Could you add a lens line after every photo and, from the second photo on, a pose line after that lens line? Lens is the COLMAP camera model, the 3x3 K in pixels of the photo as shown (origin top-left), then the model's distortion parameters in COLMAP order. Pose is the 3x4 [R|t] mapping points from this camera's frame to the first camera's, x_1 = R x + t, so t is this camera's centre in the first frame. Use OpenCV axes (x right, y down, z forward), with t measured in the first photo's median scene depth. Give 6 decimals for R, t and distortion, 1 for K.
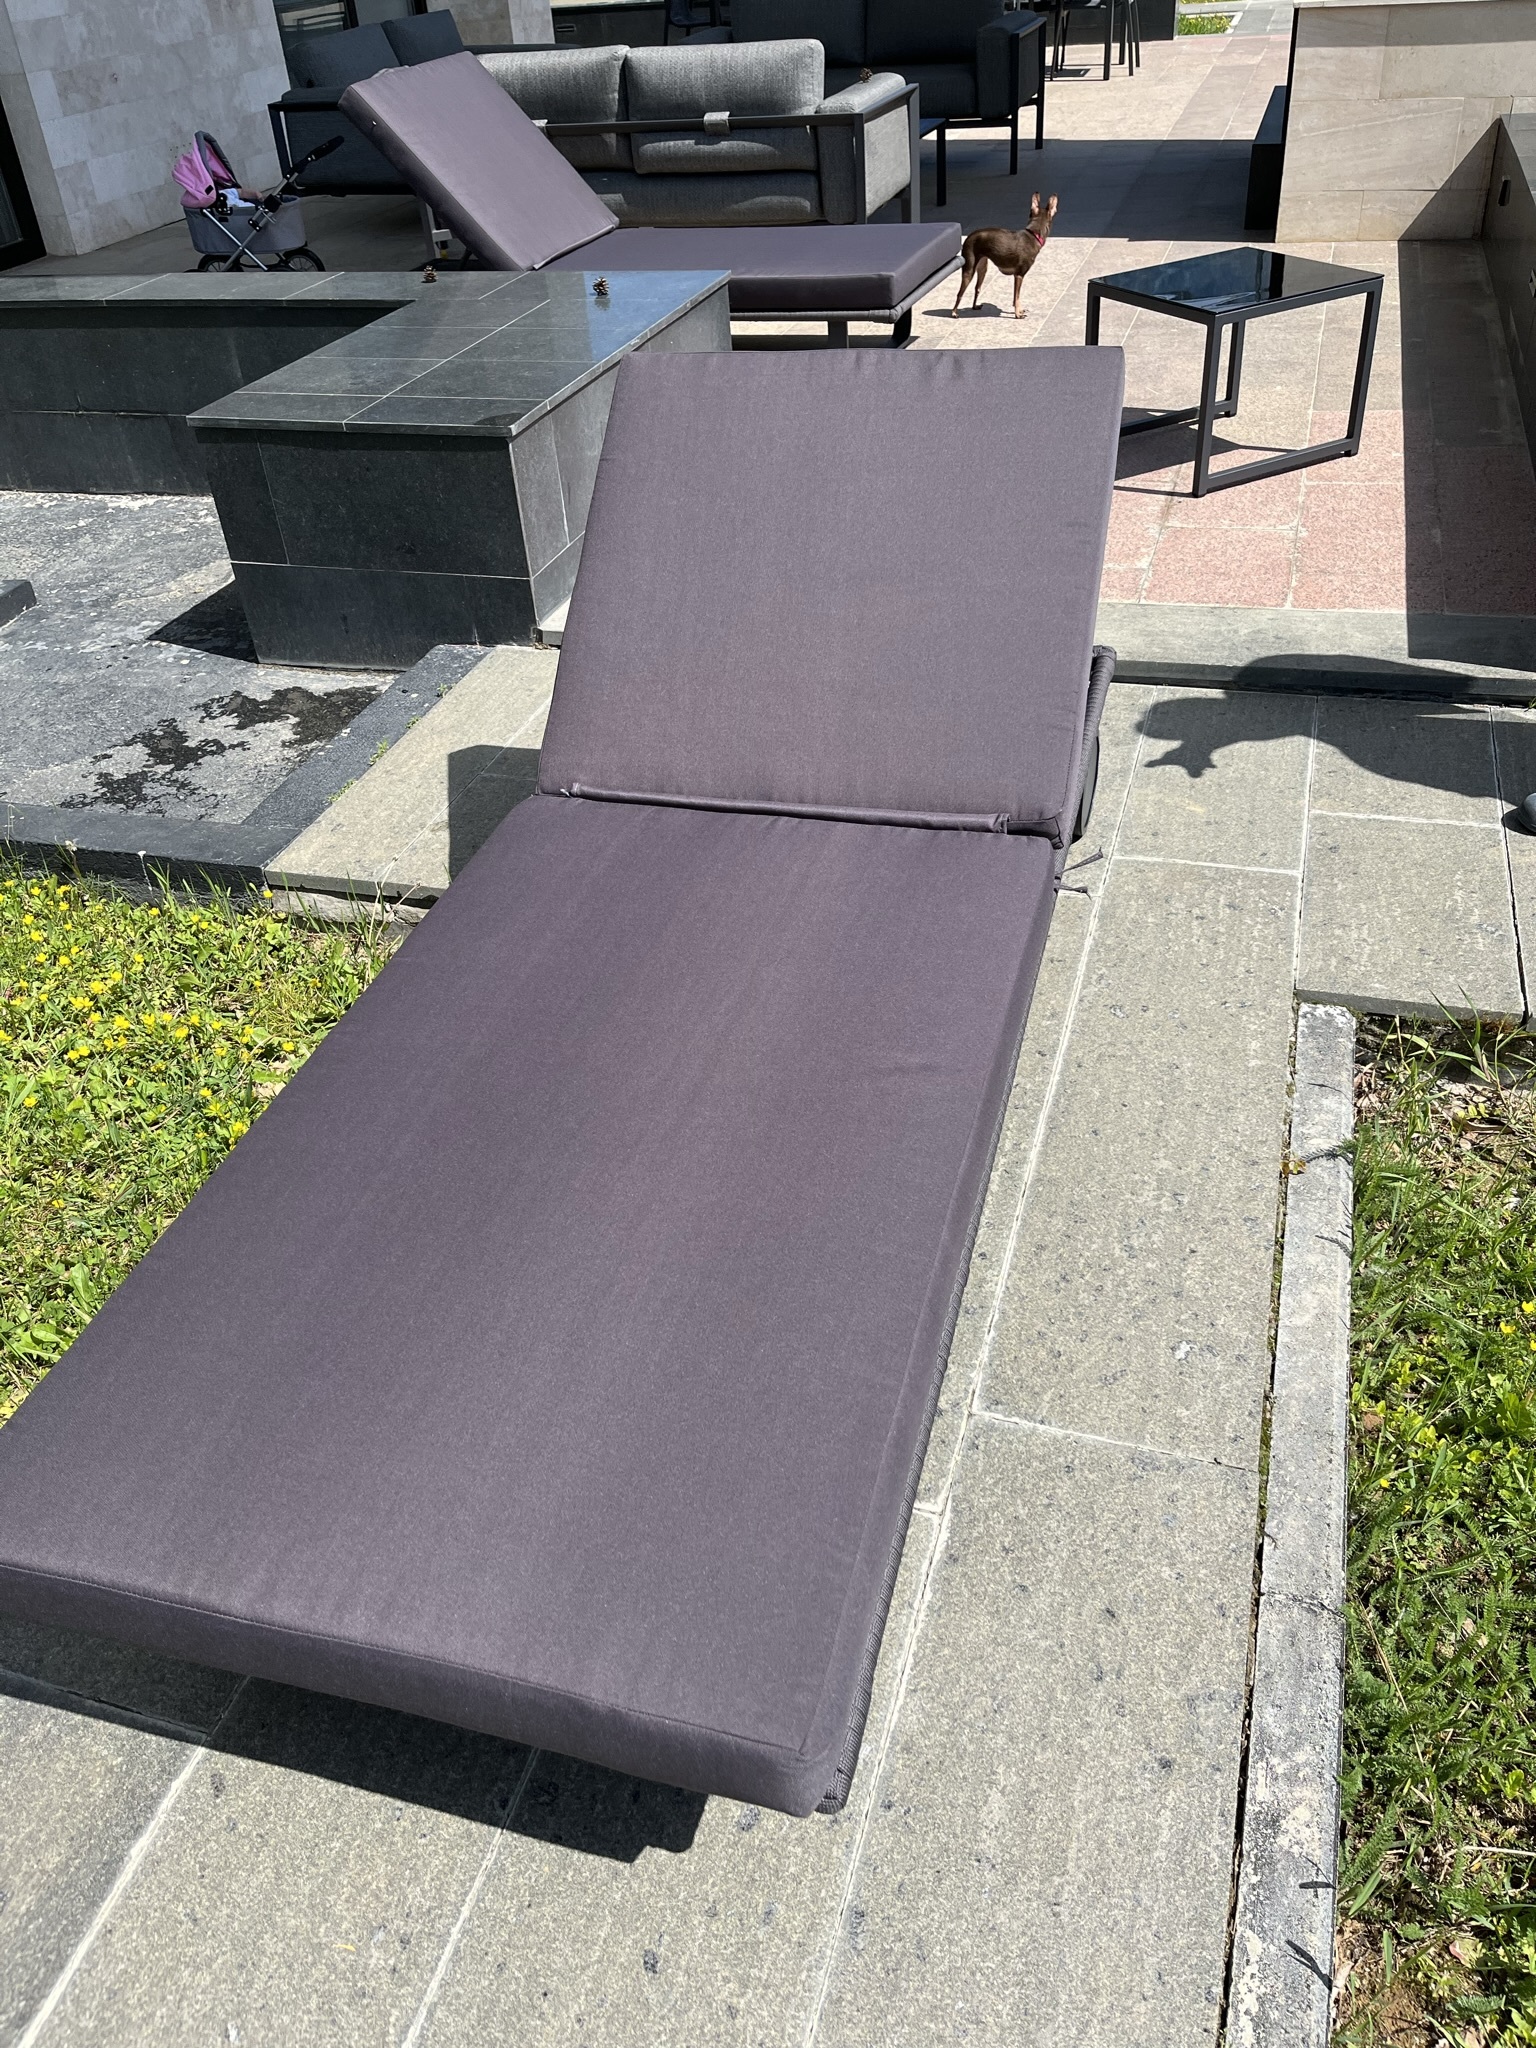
lens RADIAL K [[1558.5, 0, 783.5], [0, 1558.5, 1024.0], [0, 0, 1]] dist [0.076619, -0.109869]
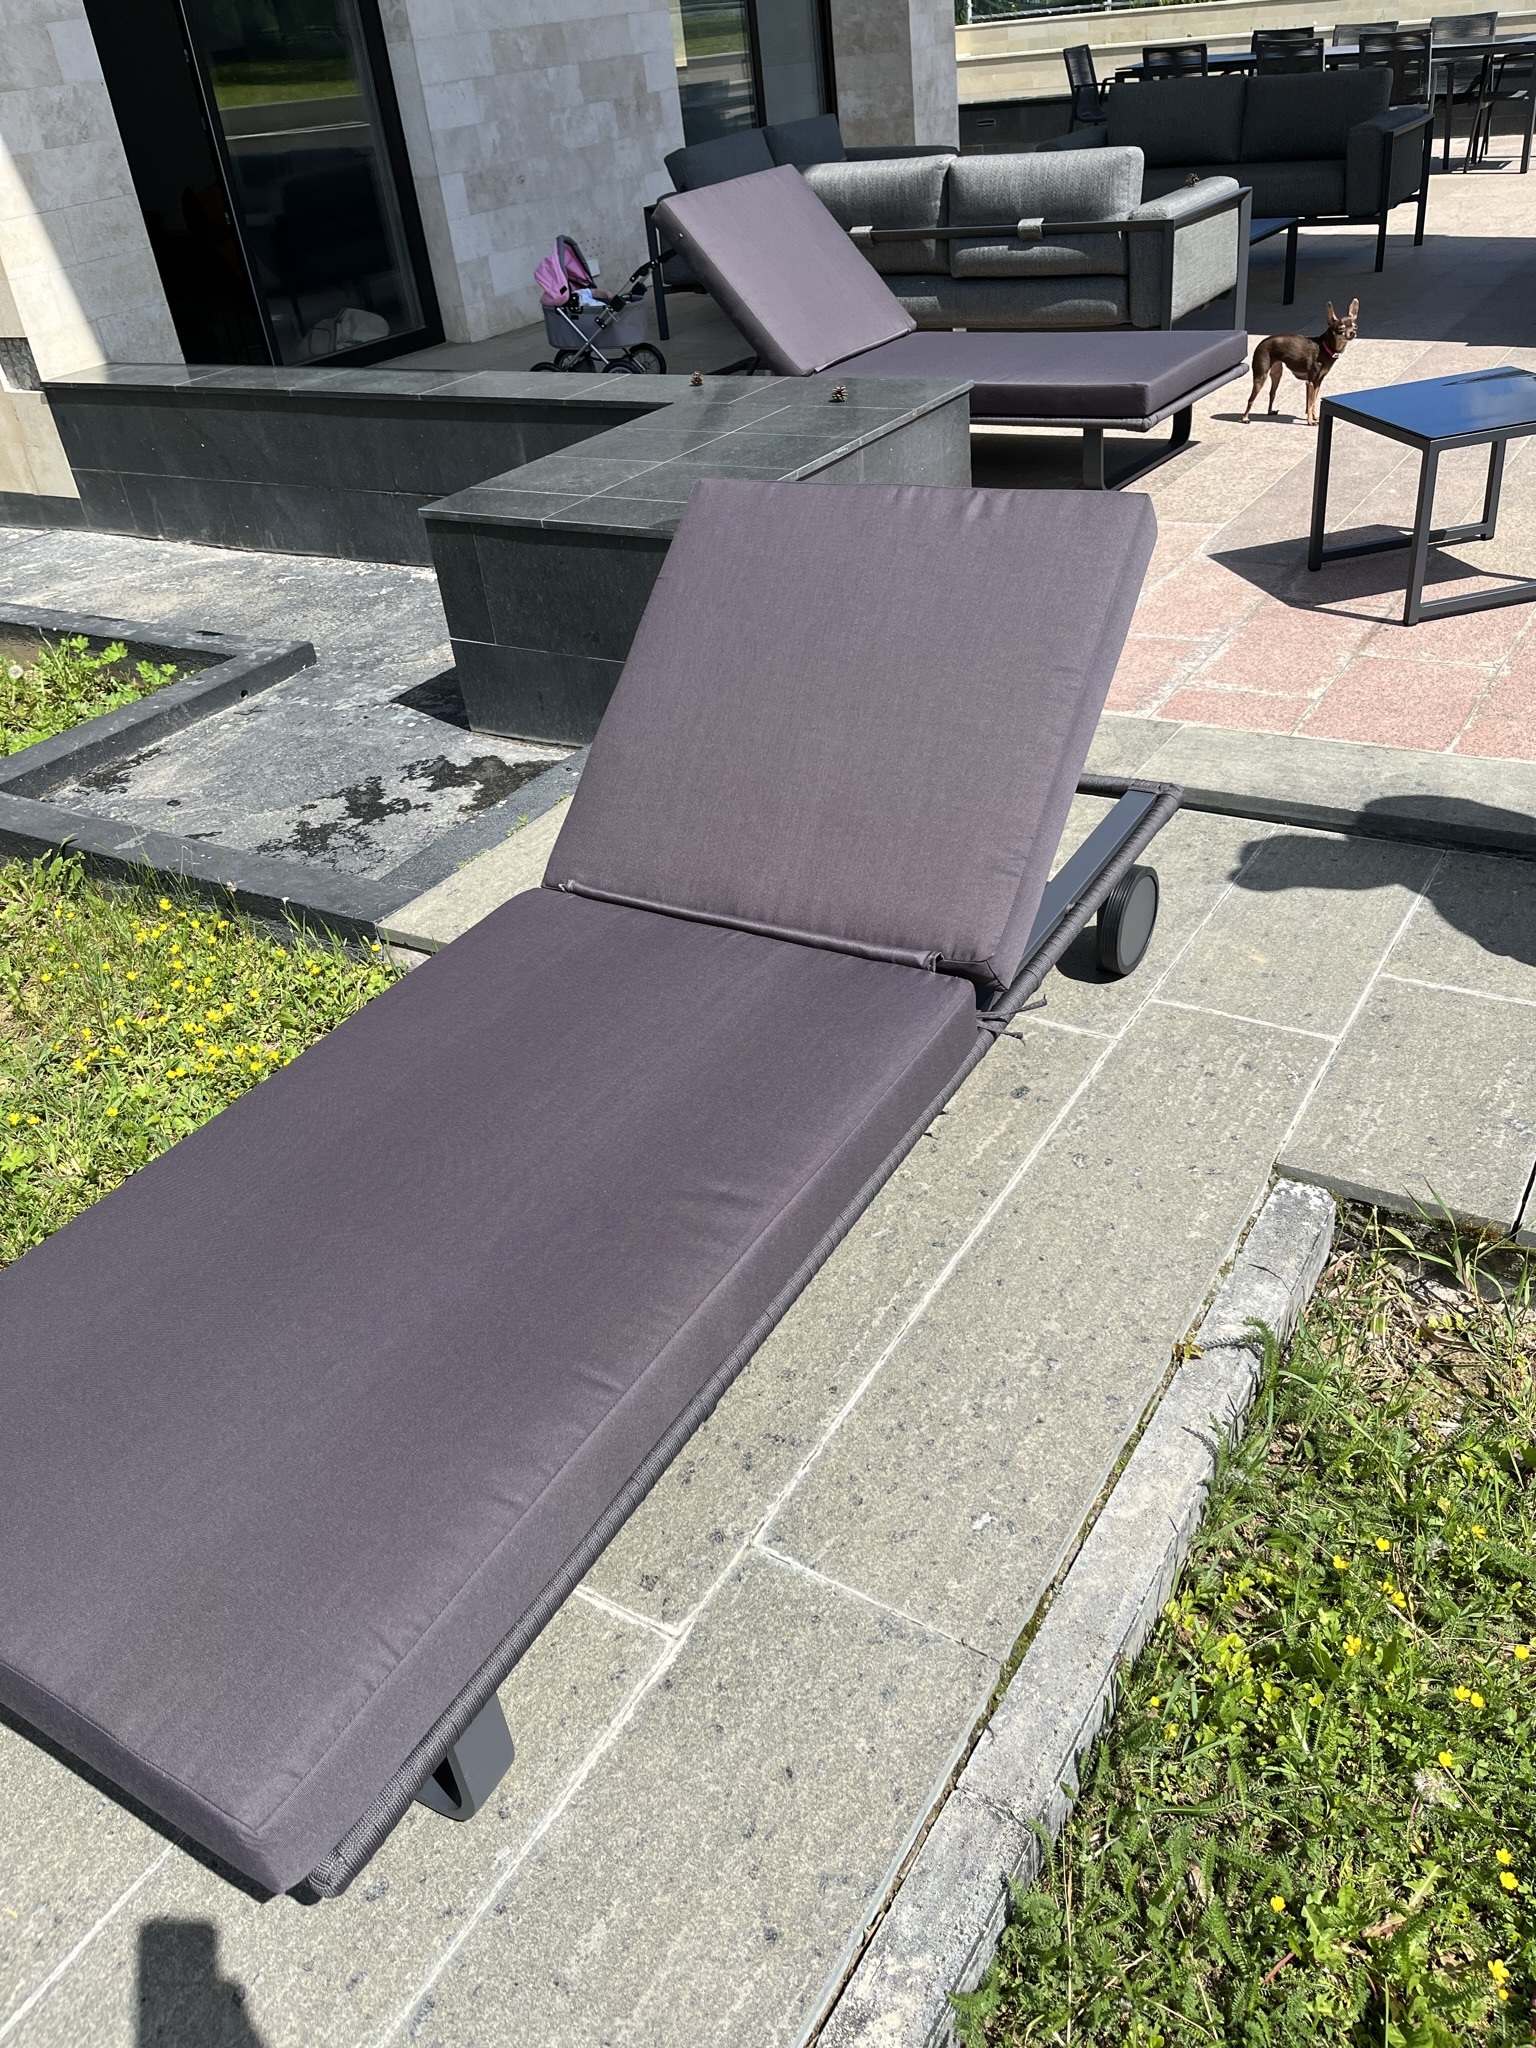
lens RADIAL K [[1558.5, 0, 783.5], [0, 1558.5, 1024.0], [0, 0, 1]] dist [0.076619, -0.109869]
pose [[0.965847, 0.114018, -0.232677, 0.158478], [-0.122987, 0.992109, -0.024360, -0.029020], [0.228064, 0.052145, 0.972249, 0.002984]]
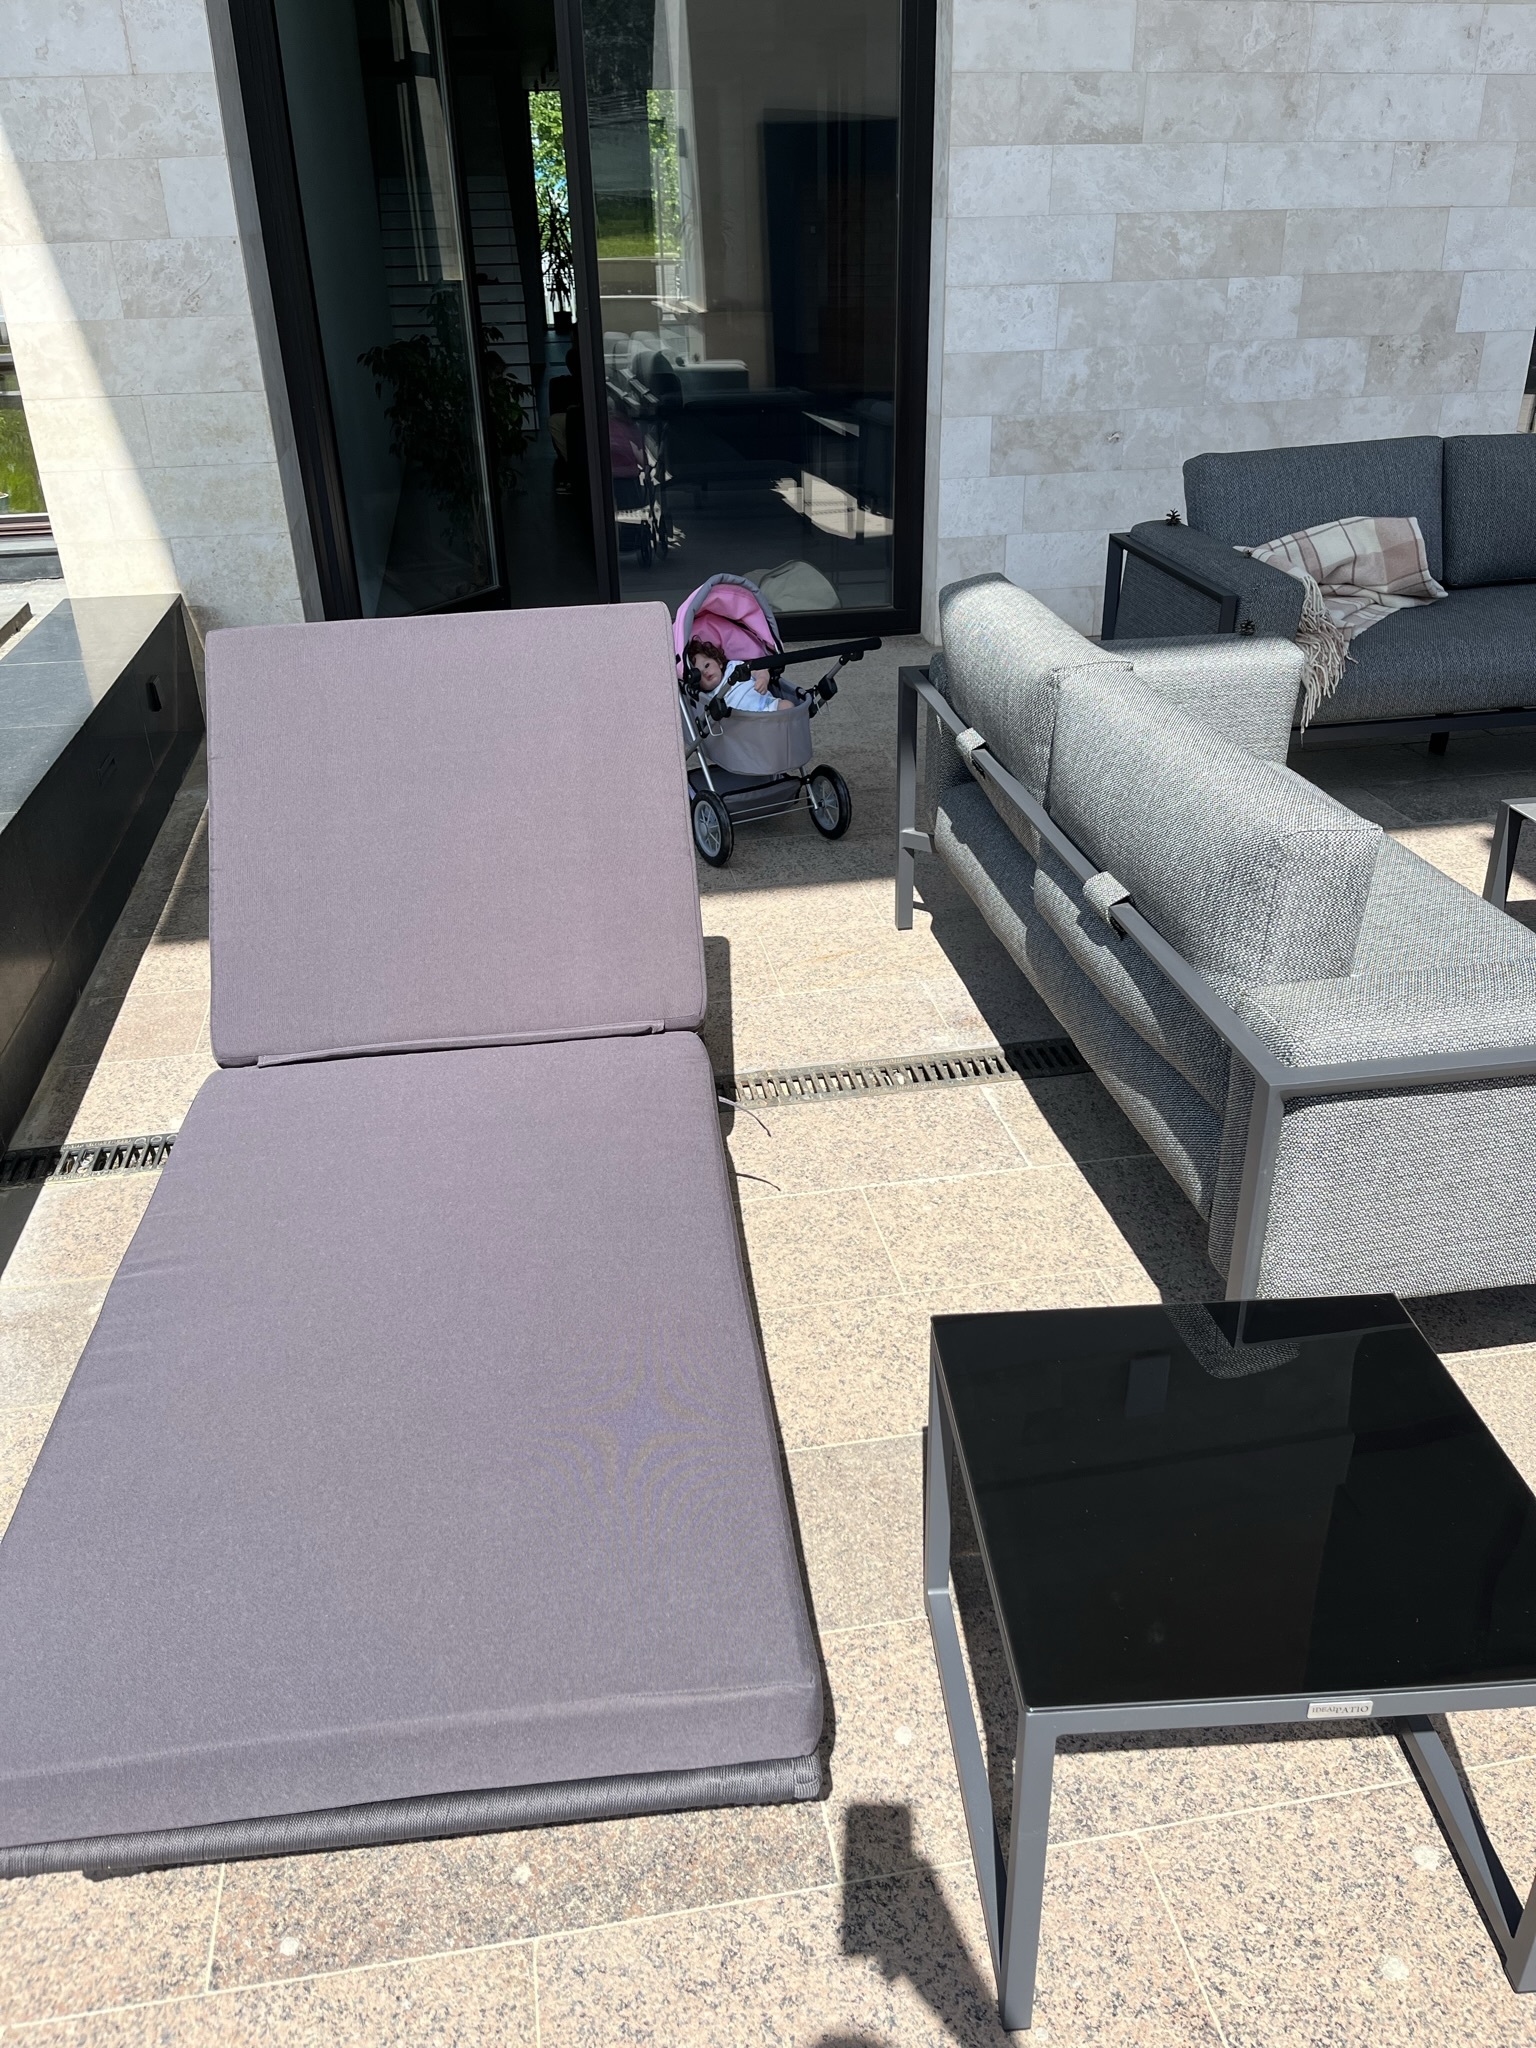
lens RADIAL K [[1558.5, 0, 783.5], [0, 1558.5, 1024.0], [0, 0, 1]] dist [0.076619, -0.109869]
pose [[0.456325, 0.459589, -0.761935, 0.362110], [-0.536800, 0.825105, 0.176200, -0.914487], [0.709657, 0.328602, 0.623224, 1.146635]]
